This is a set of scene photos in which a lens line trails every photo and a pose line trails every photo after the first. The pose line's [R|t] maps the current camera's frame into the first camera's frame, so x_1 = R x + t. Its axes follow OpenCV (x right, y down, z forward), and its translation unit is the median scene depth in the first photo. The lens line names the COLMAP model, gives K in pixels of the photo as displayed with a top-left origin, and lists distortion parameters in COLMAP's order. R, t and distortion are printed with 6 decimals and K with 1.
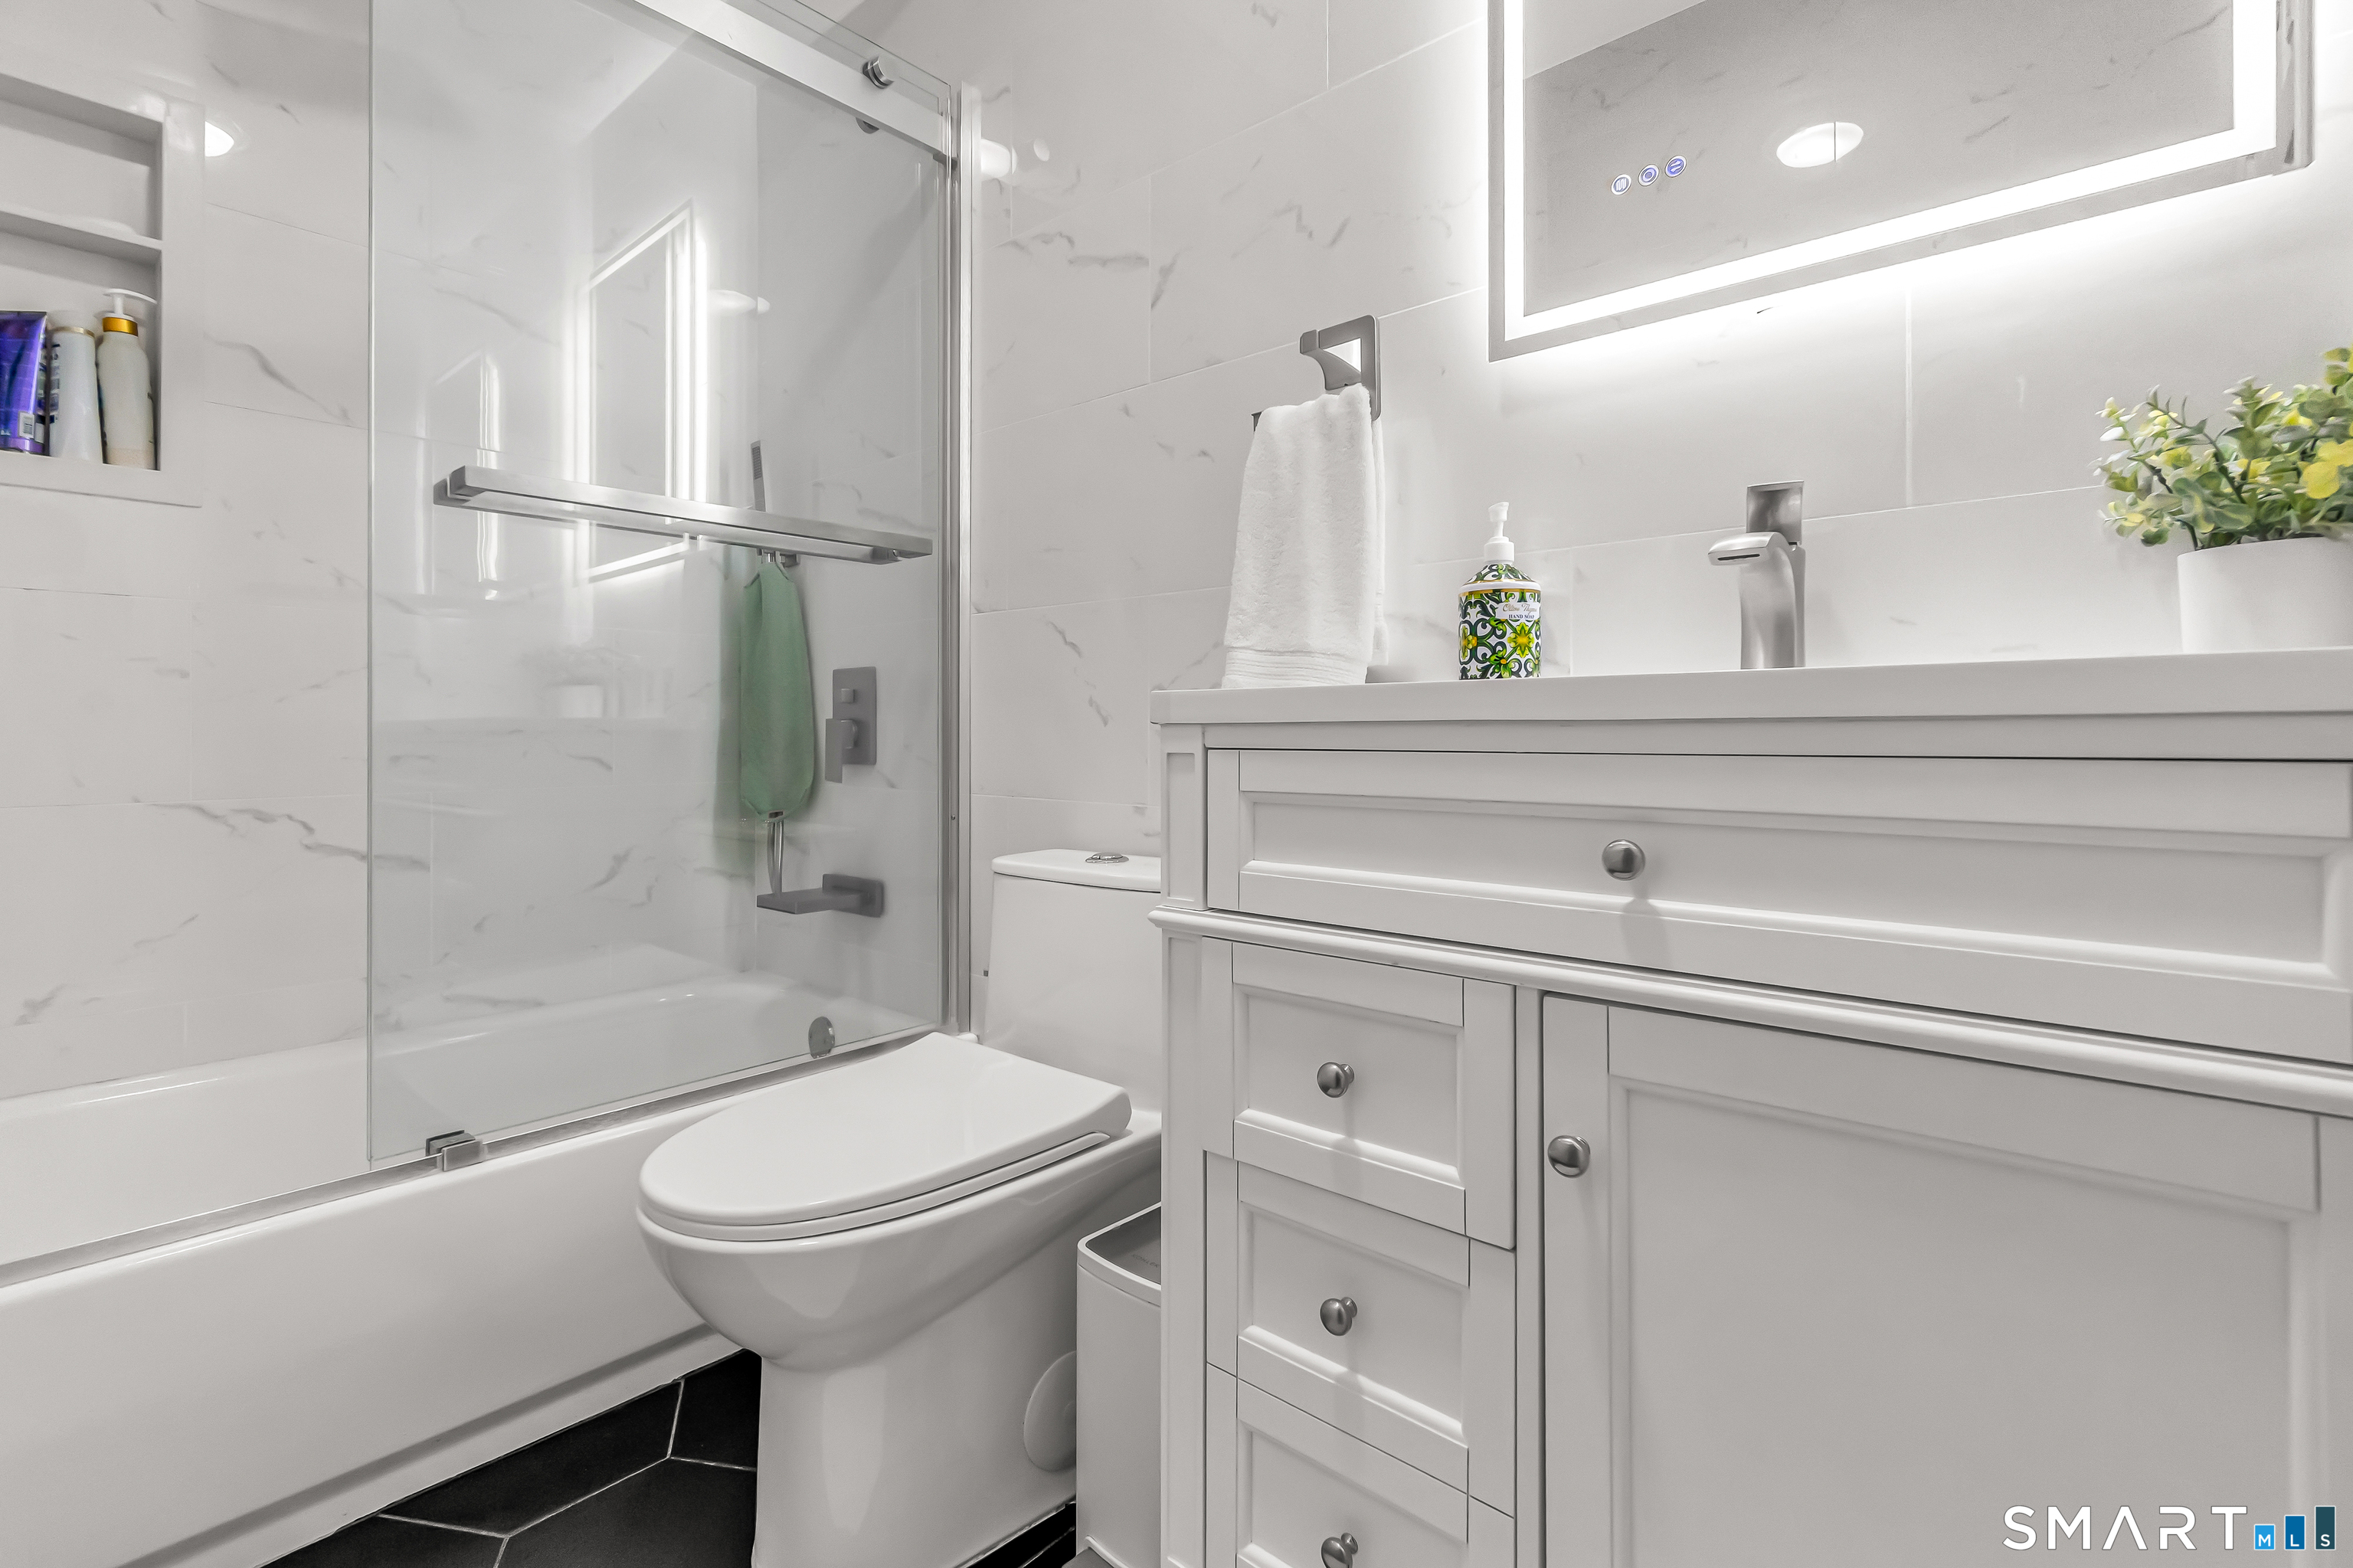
lens RADIAL K [[1050.3, 0, 1224.0], [0, 1050.3, 738.7], [0, 0, 1]] dist [-0.003500, -0.001000]
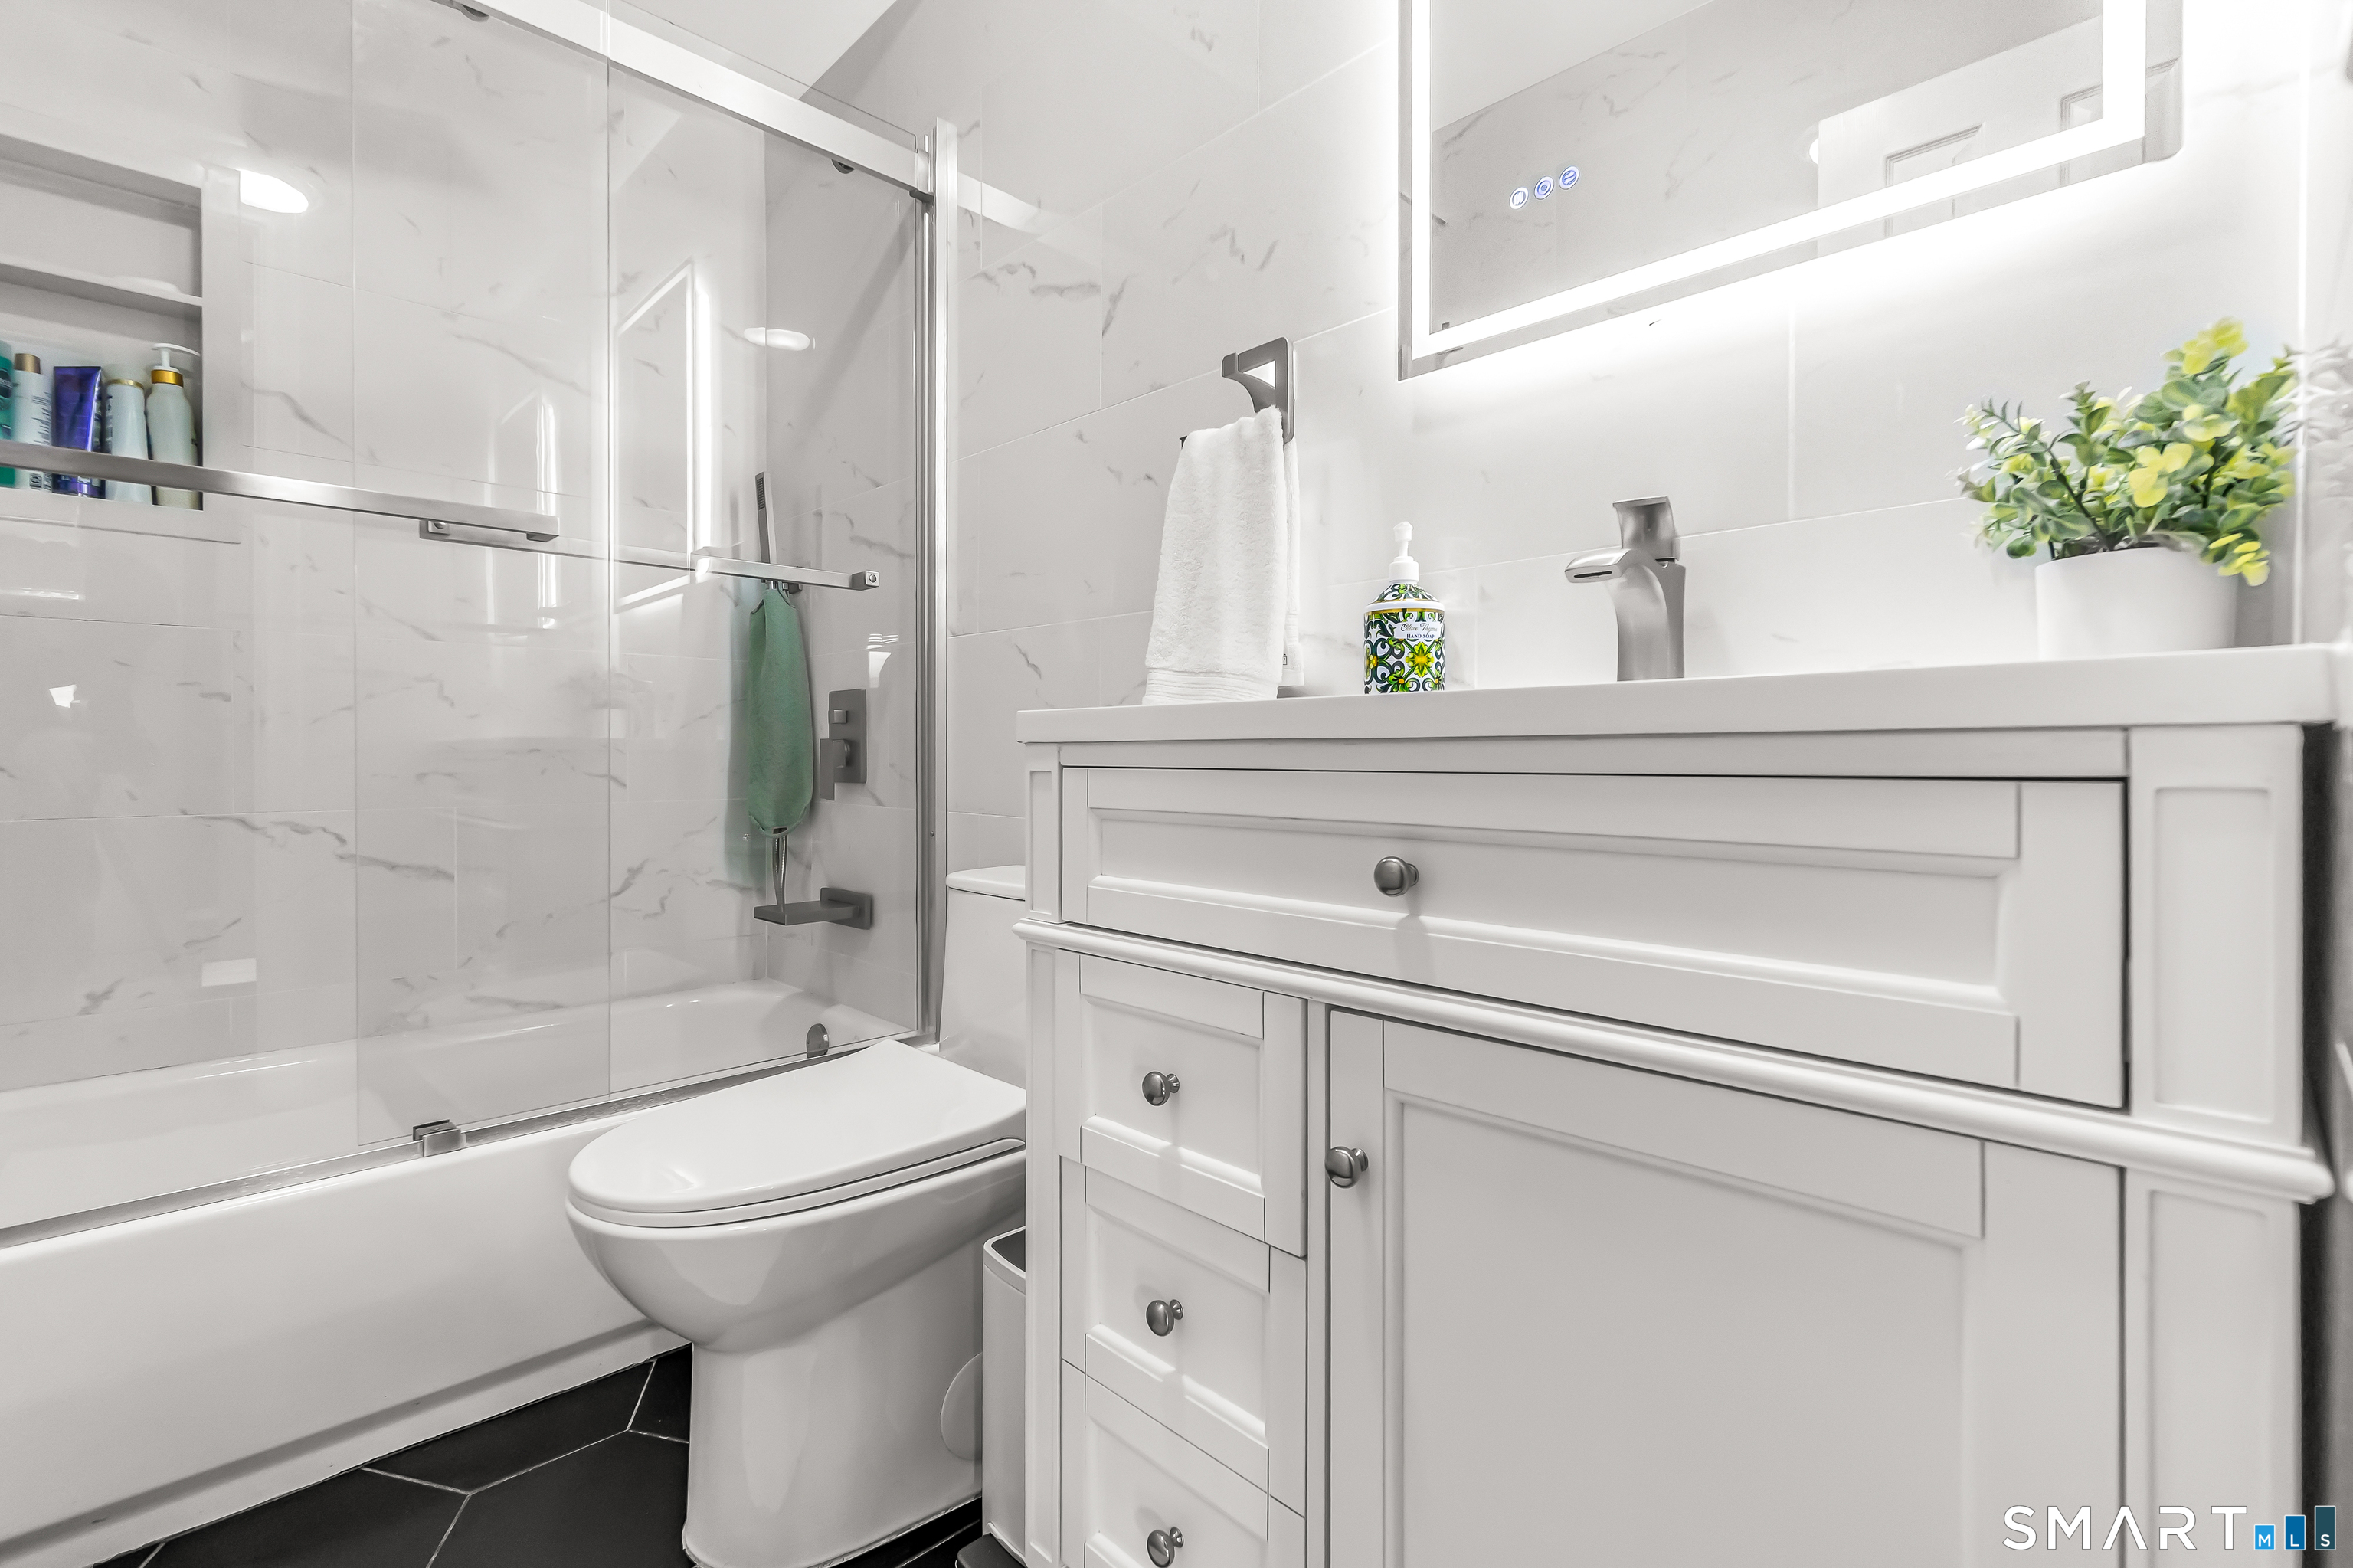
lens RADIAL K [[1050.3, 0, 1217.4], [0, 1050.3, 770.8], [0, 0, 1]] dist [-0.003500, -0.001000]
pose [[0.997090, 0.003401, -0.076152, 0.166189], [-0.002680, 0.999951, 0.009575, 0.002757], [0.076181, -0.009343, 0.997050, -0.012492]]
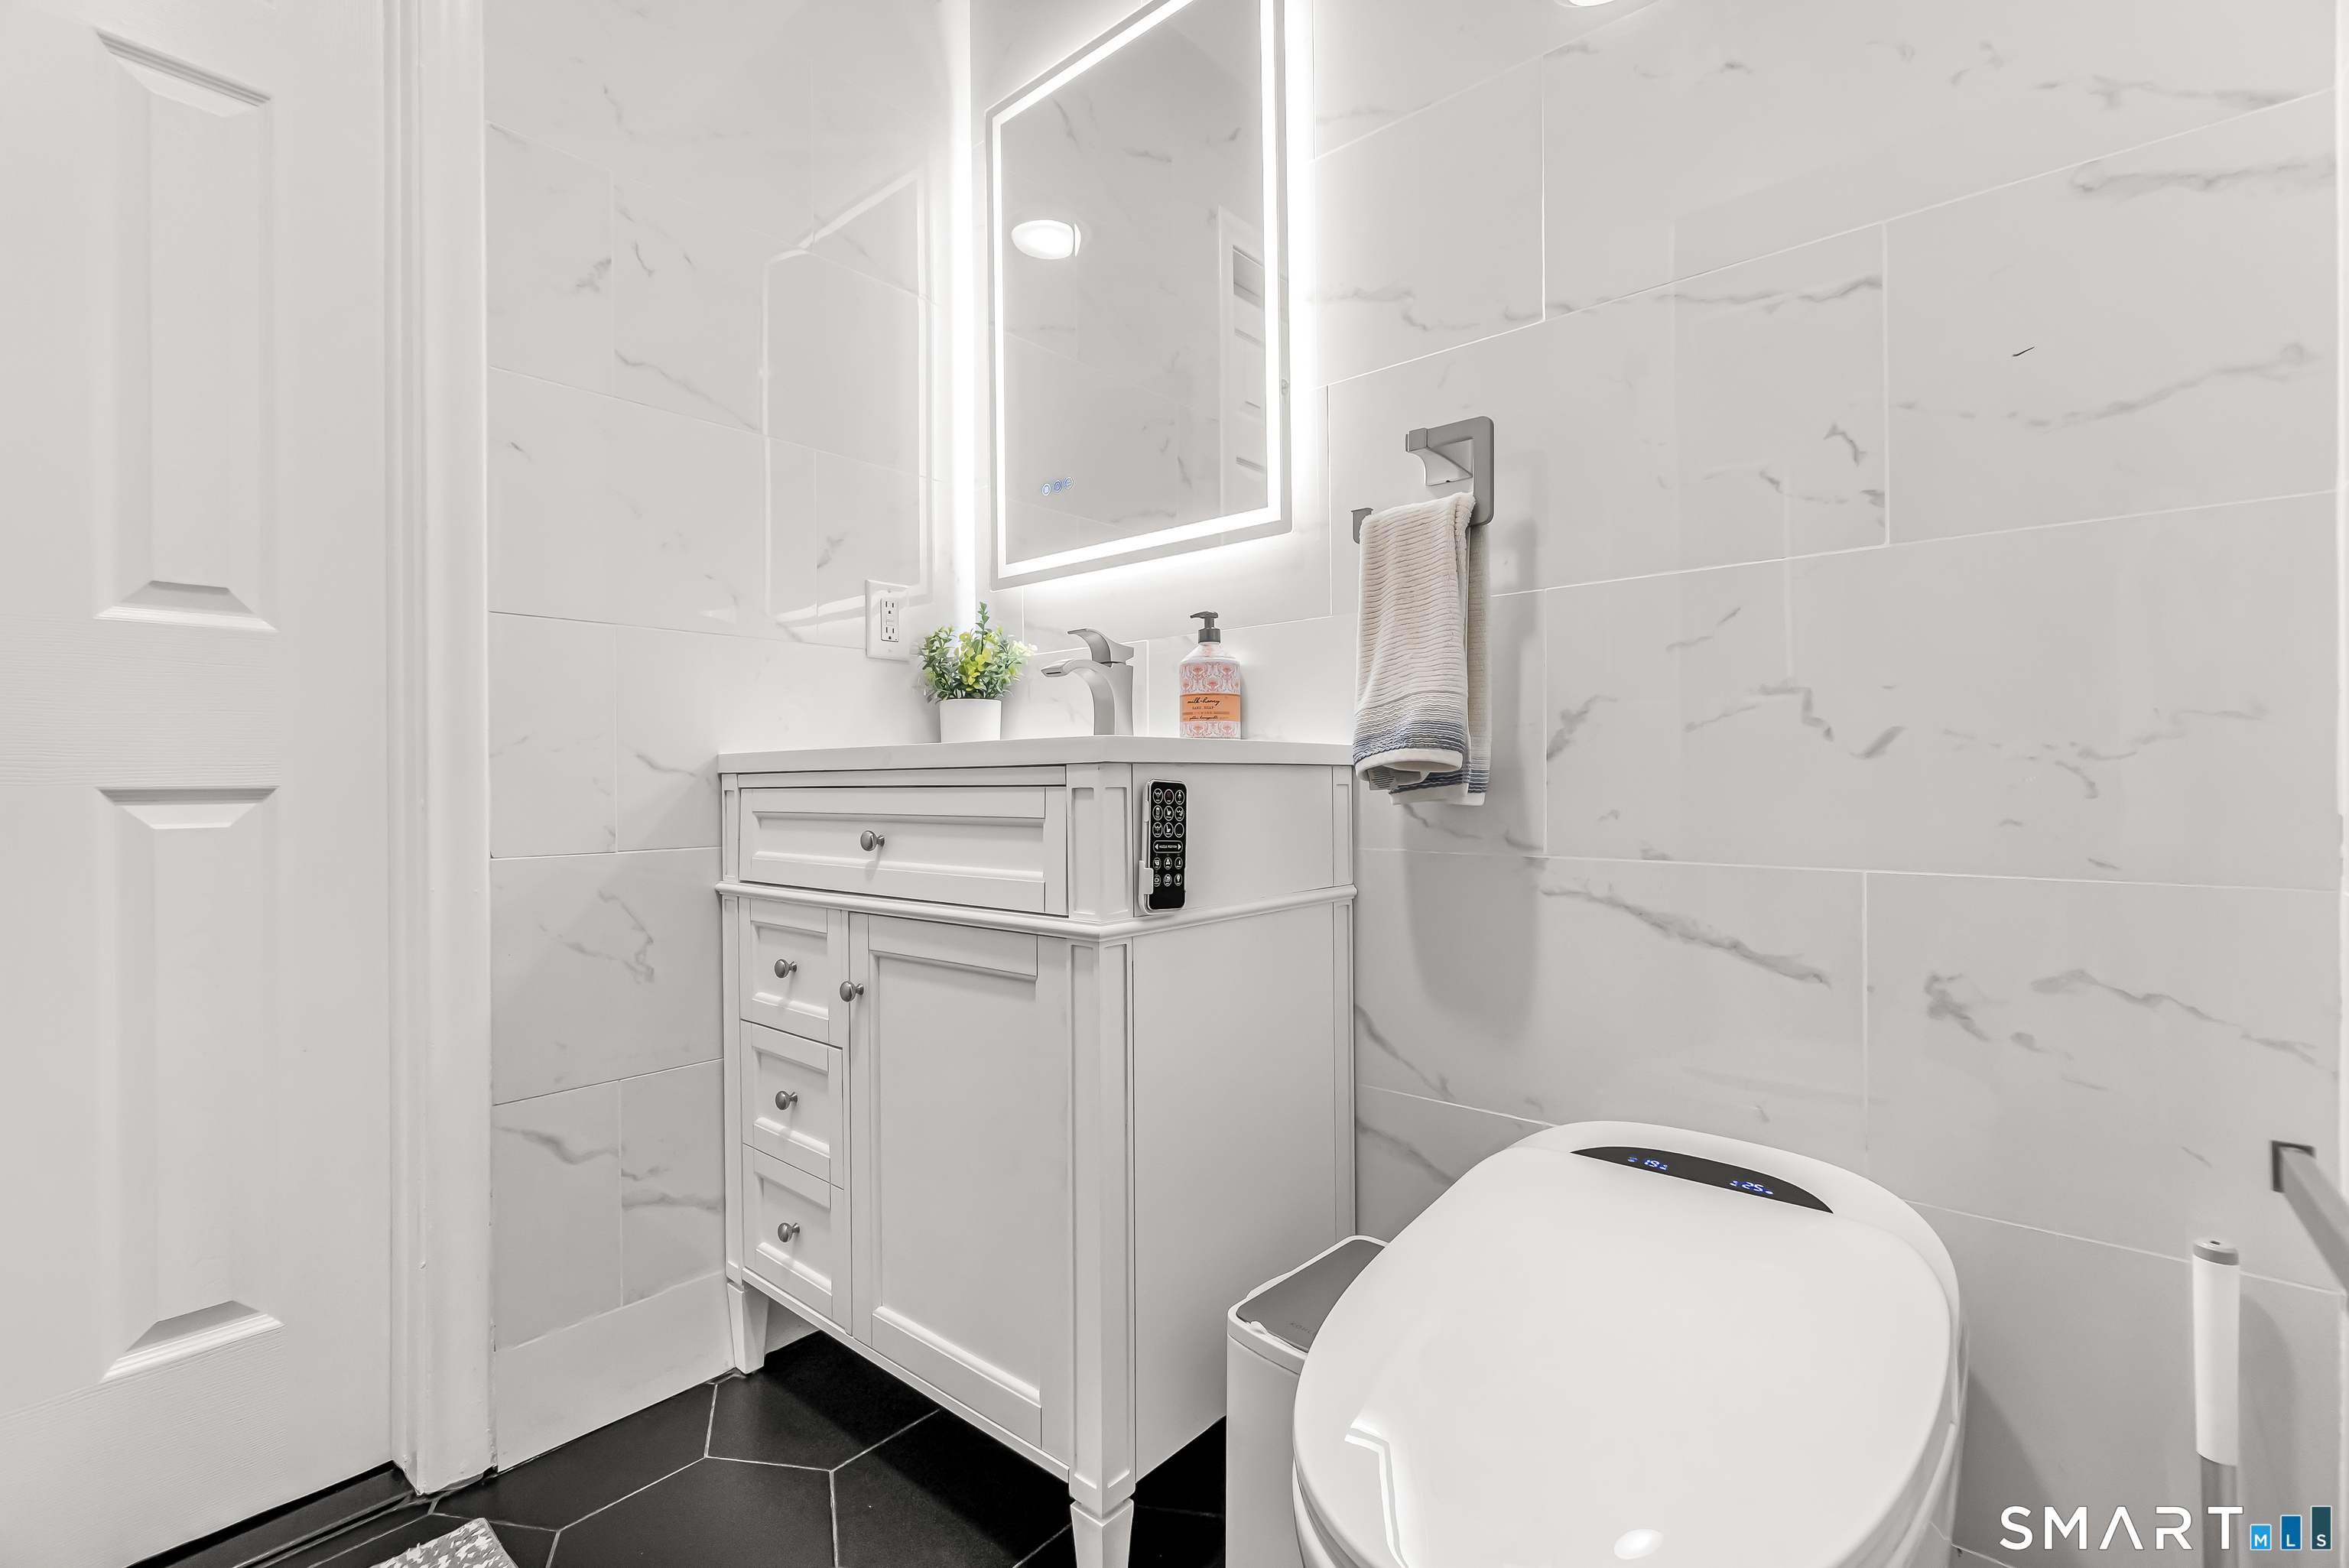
lens RADIAL K [[1048.3, 0, 1196.8], [0, 1048.3, 781.0], [0, 0, 1]] dist [-0.003500, -0.001000]
pose [[0.999782, -0.008258, -0.019203, 0.600163], [0.008112, 0.999938, -0.007671, 0.013457], [0.019265, 0.007513, 0.999786, -0.560180]]
